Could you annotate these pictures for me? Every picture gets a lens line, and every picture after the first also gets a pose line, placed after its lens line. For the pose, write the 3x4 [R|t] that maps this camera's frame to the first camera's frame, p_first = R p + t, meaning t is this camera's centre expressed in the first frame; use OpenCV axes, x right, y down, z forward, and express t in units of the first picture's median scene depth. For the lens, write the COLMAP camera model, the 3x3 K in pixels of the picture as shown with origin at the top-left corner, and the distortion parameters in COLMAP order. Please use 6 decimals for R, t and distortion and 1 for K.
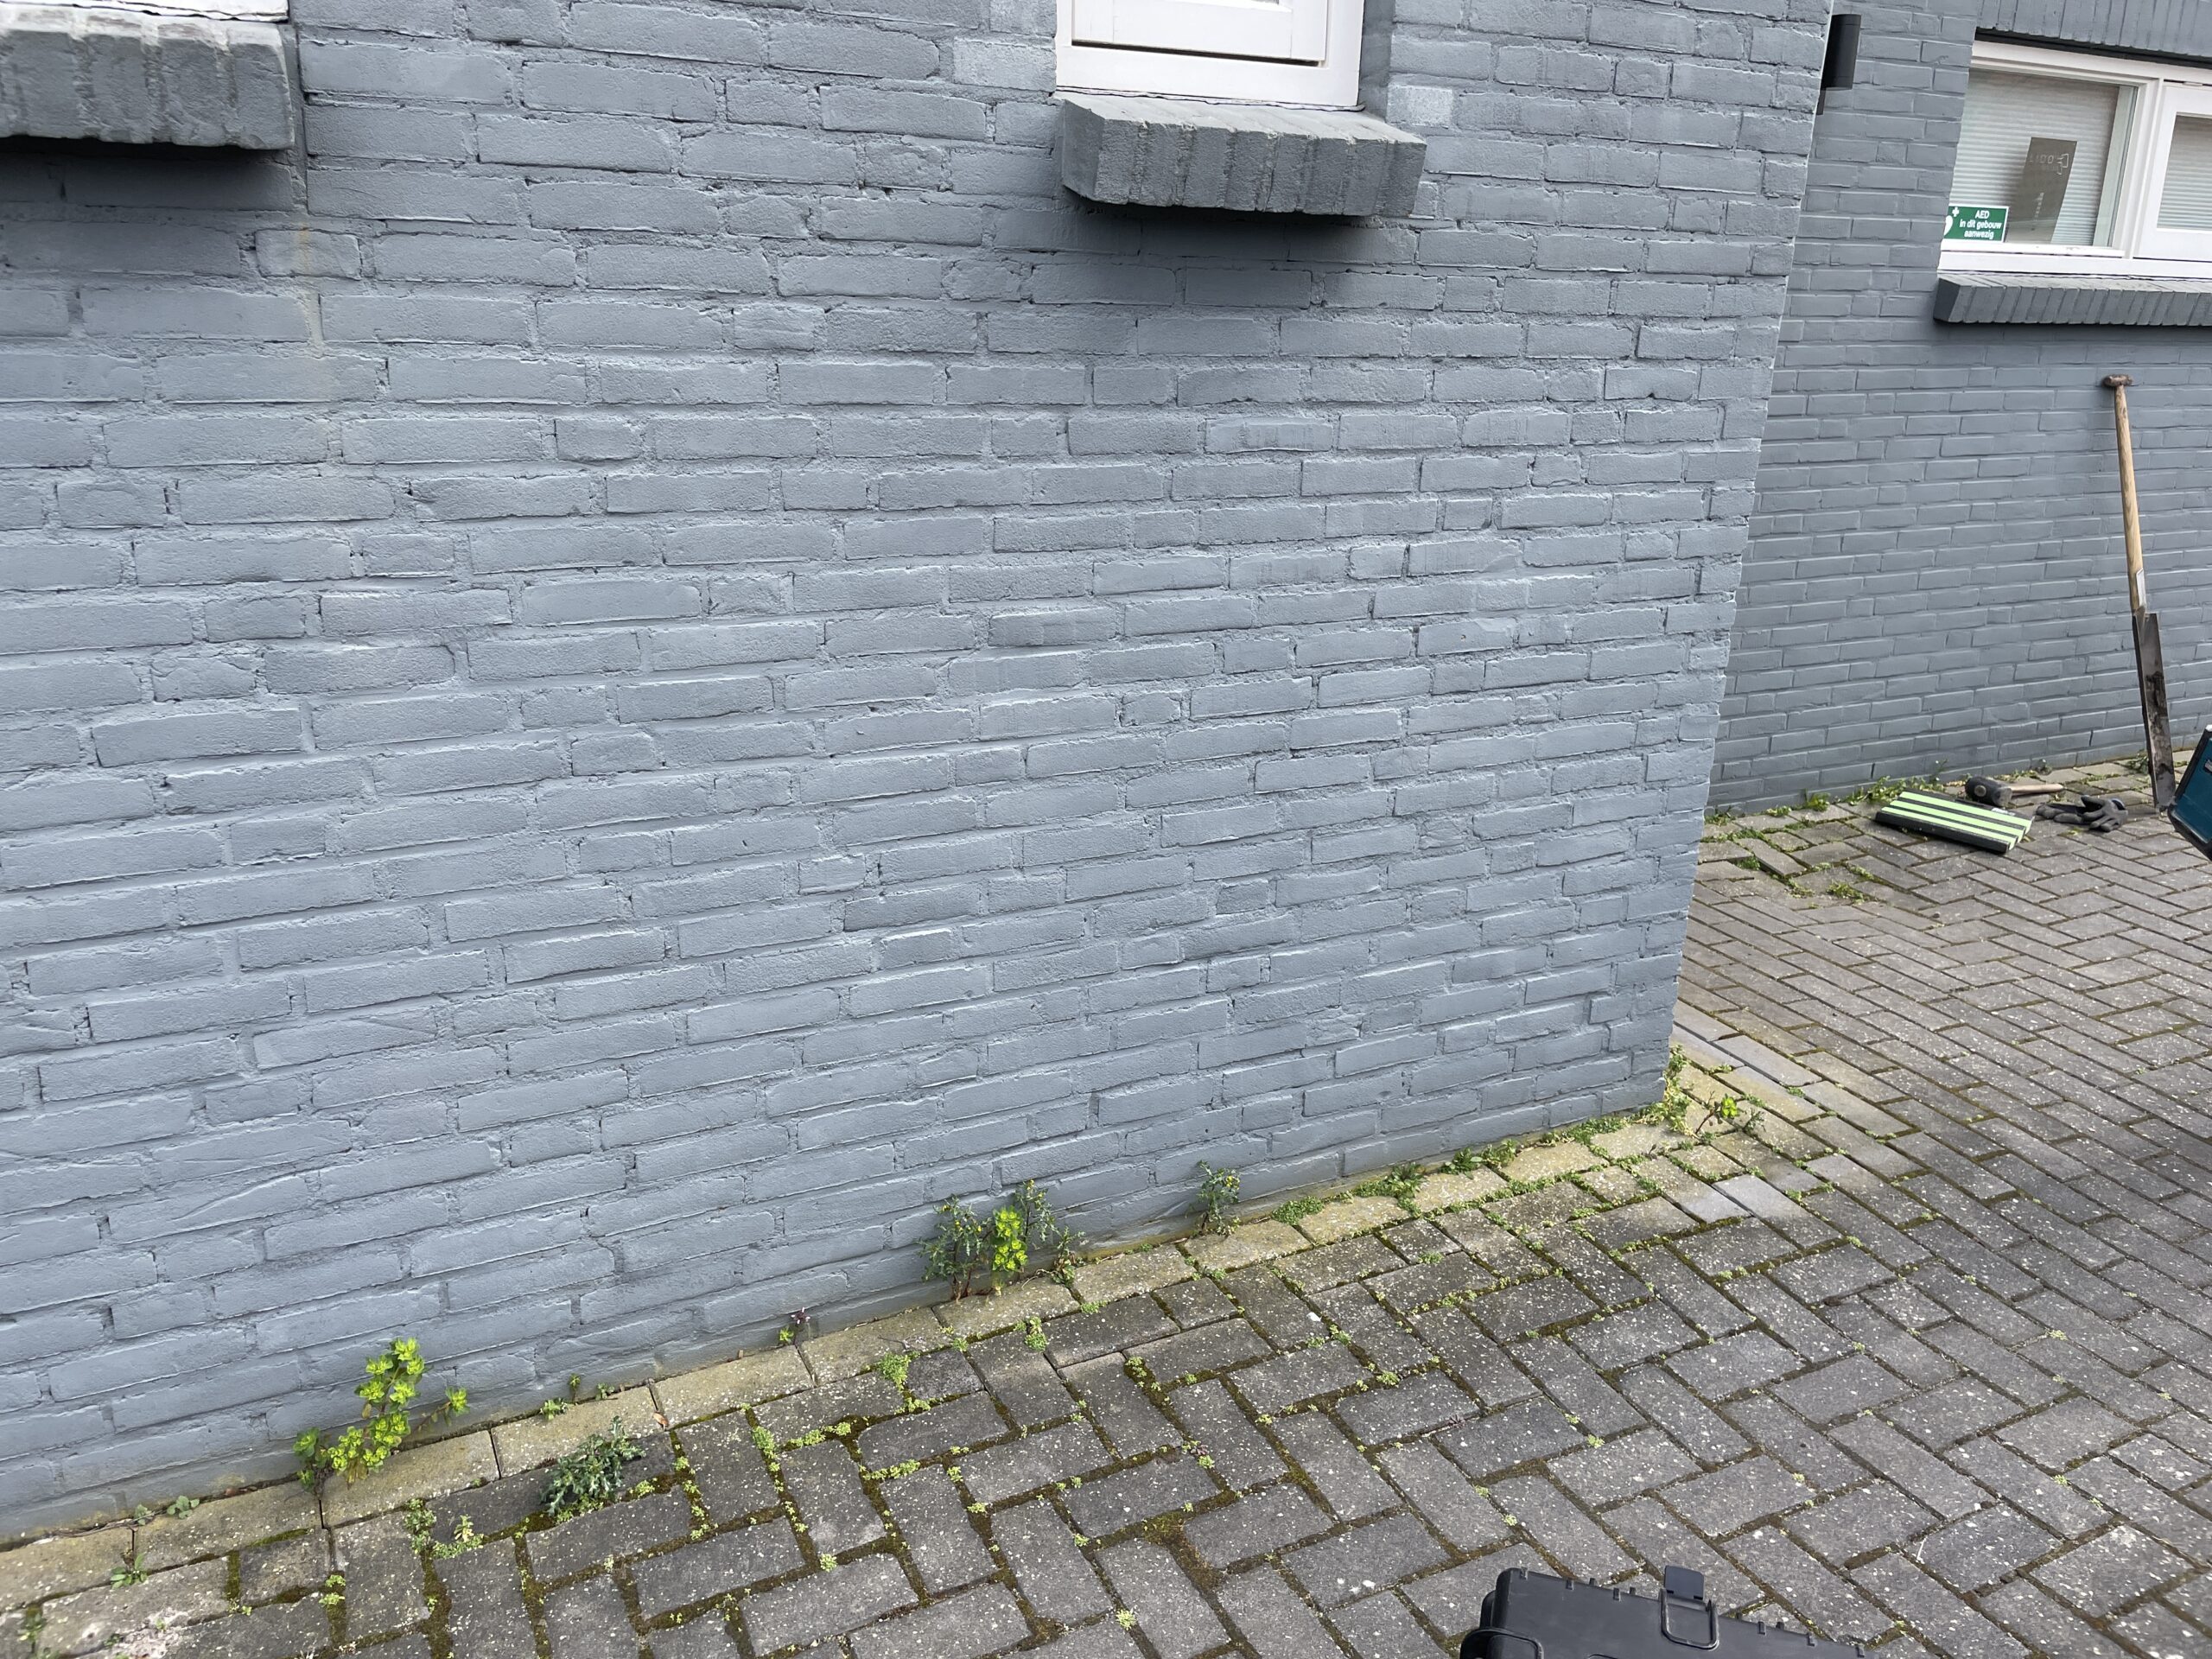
lens RADIAL K [[1678.5, 0, 1090.9], [0, 1678.5, 813.2], [0, 0, 1]] dist [0.078939, -0.113150]
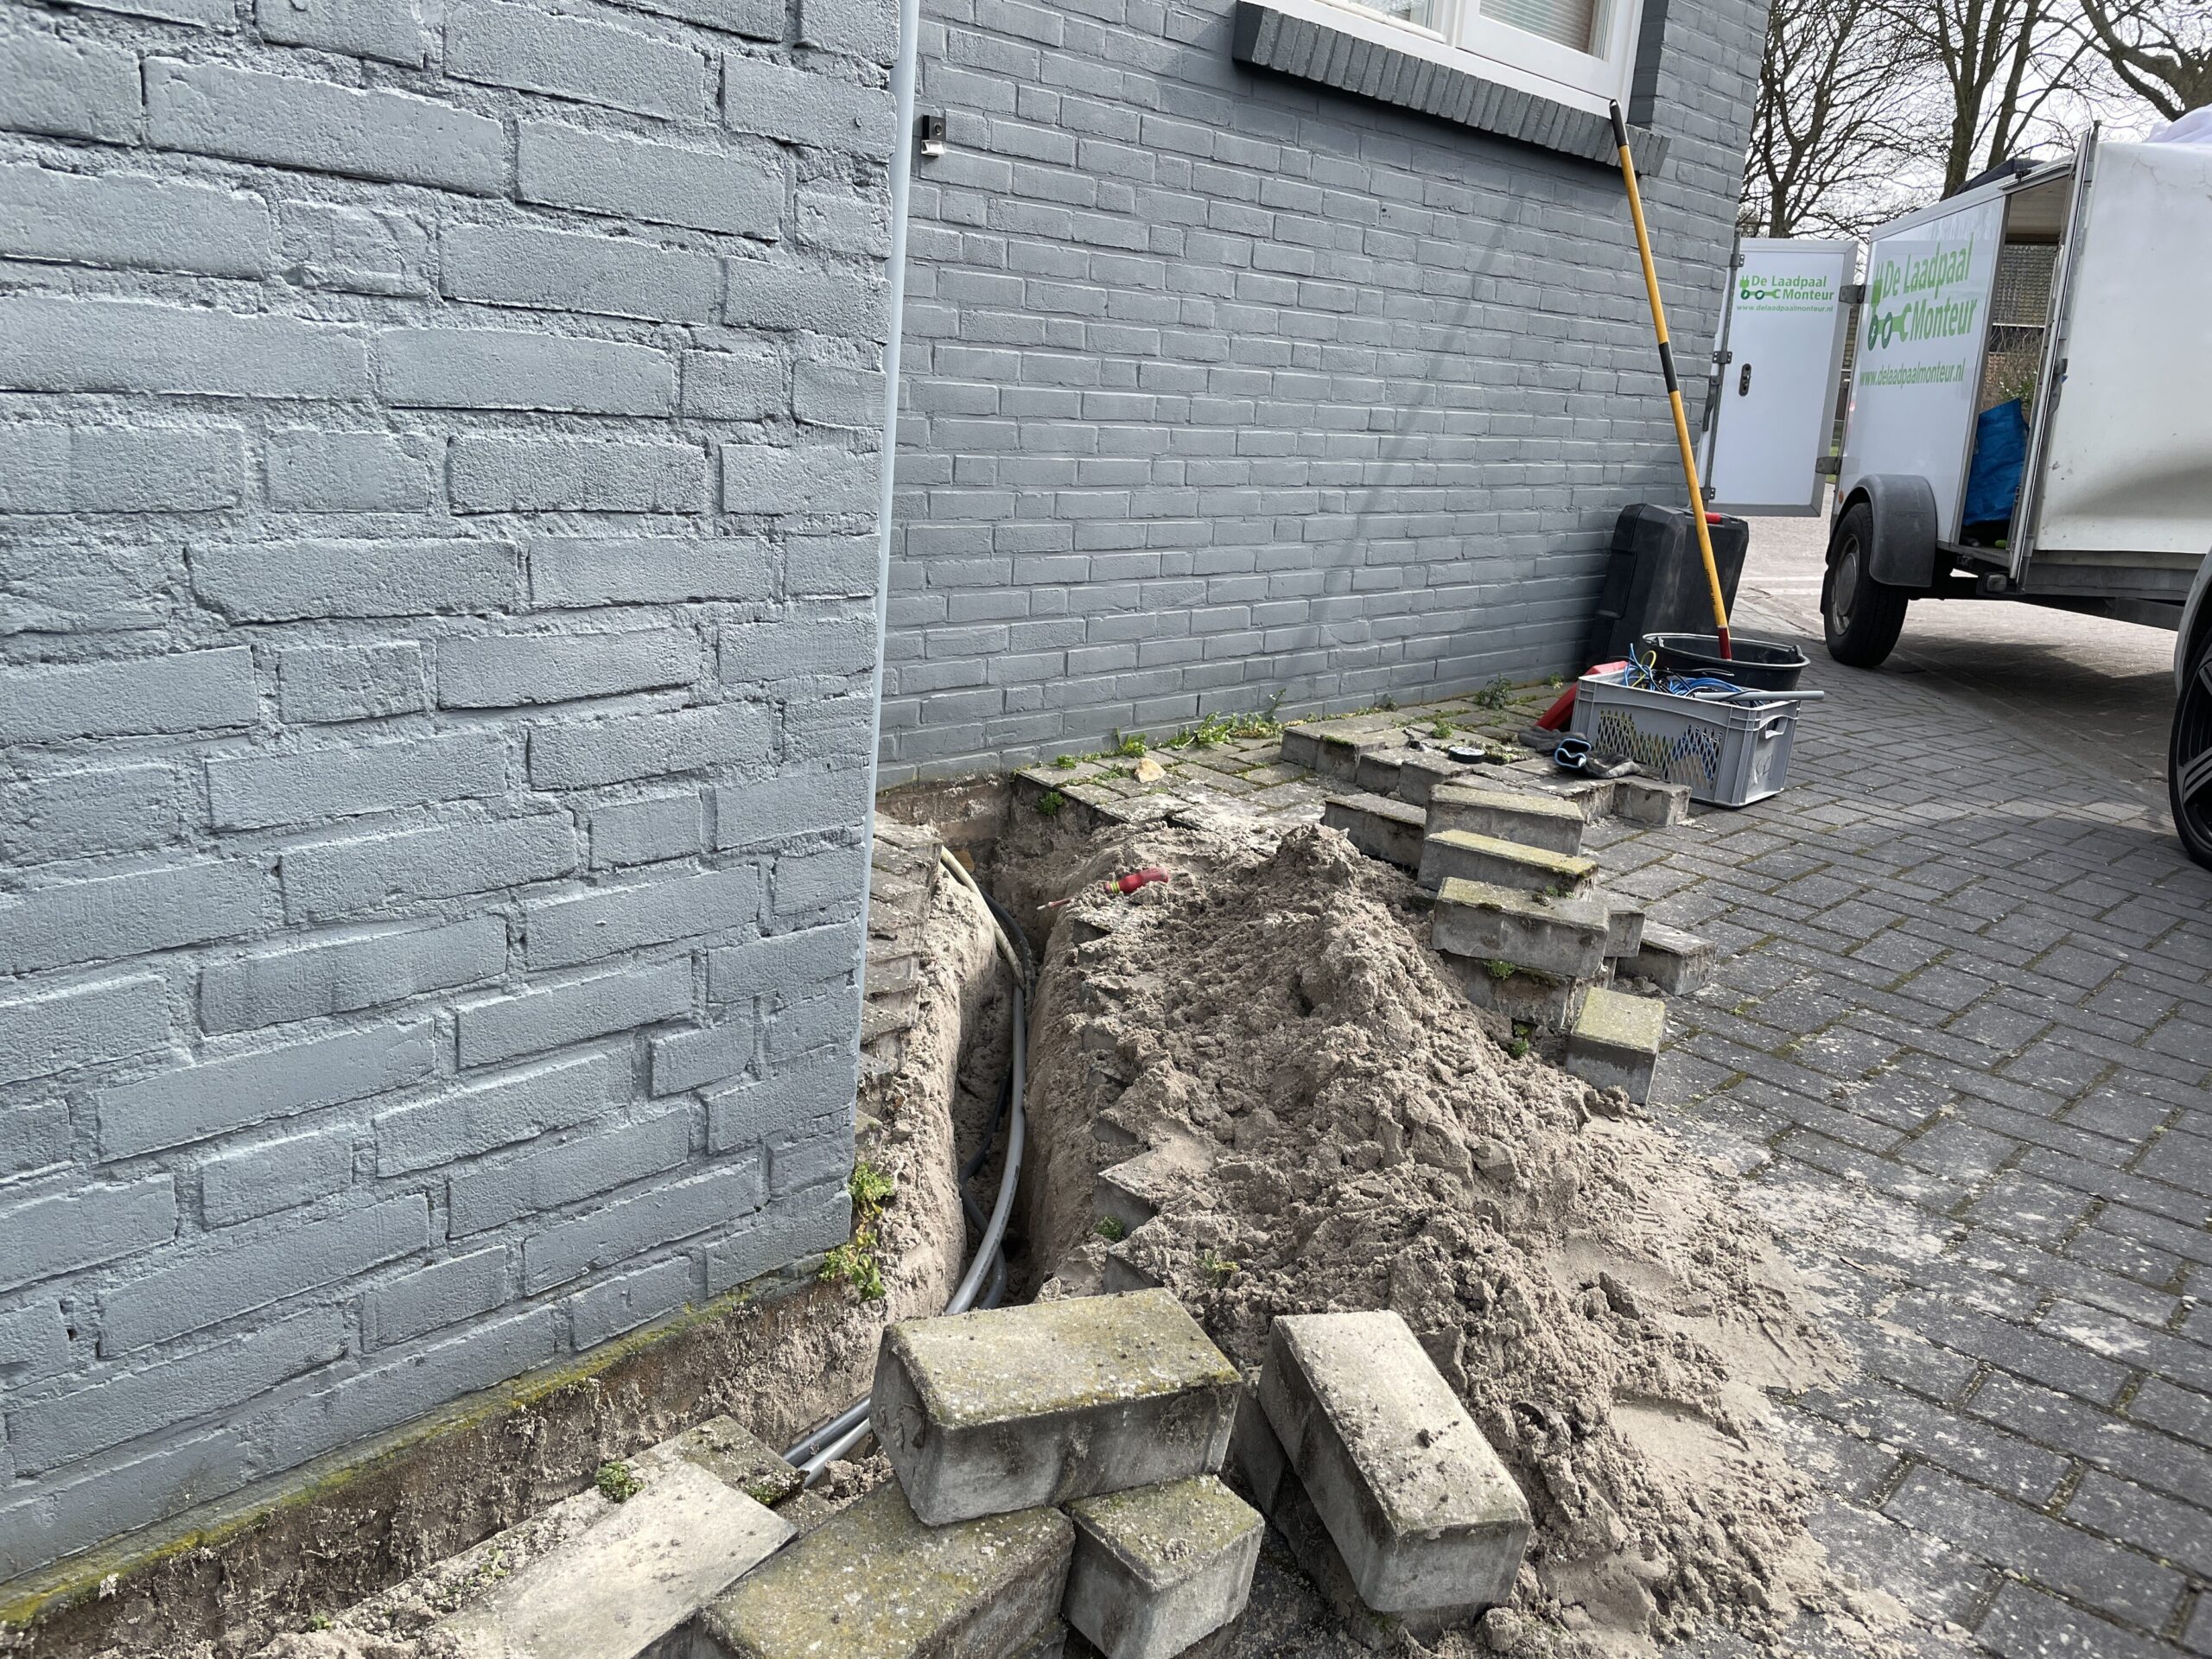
lens RADIAL K [[1678.5, 0, 1098.0], [0, 1678.5, 838.6], [0, 0, 1]] dist [0.078939, -0.113150]
pose [[0.929946, -0.054591, 0.363620, 0.297958], [0.065053, 0.997744, -0.016576, 0.088014], [-0.361895, 0.039069, 0.931400, 0.666419]]
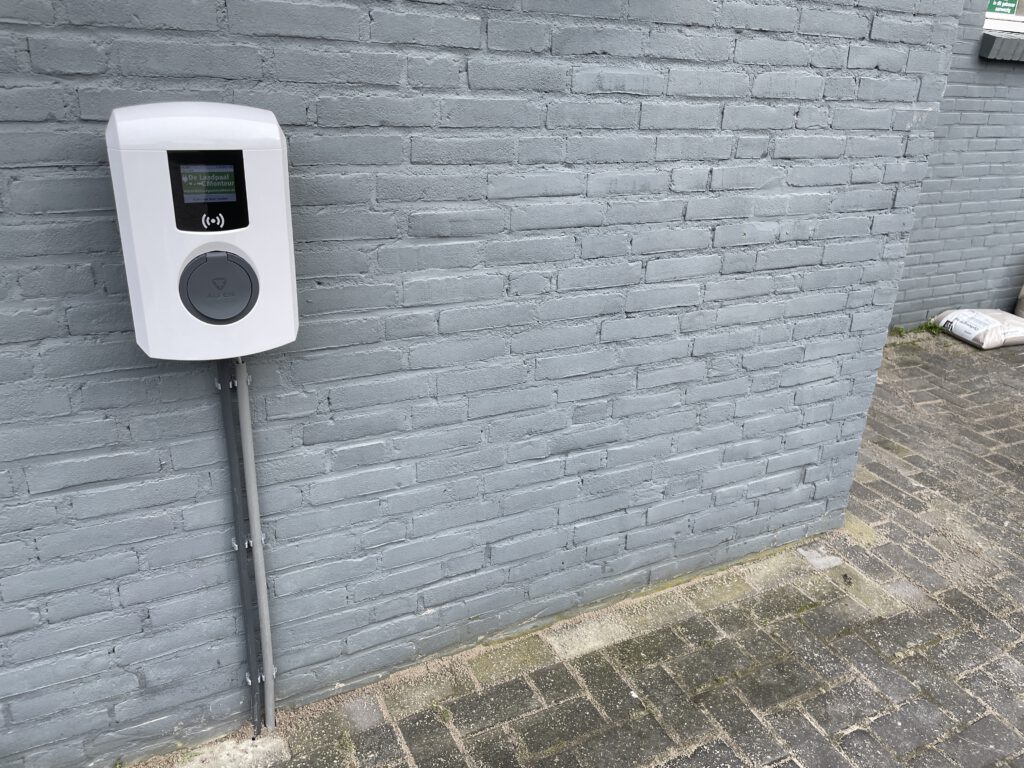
lens RADIAL K [[777.0, 0, 514.2], [0, 777.0, 377.1], [0, 0, 1]] dist [0.078939, -0.113150]
pose [[0.999803, 0.007793, 0.018265, 0.011678], [-0.009090, 0.997362, 0.072018, -0.030046], [-0.017655, -0.072170, 0.997236, 0.336443]]
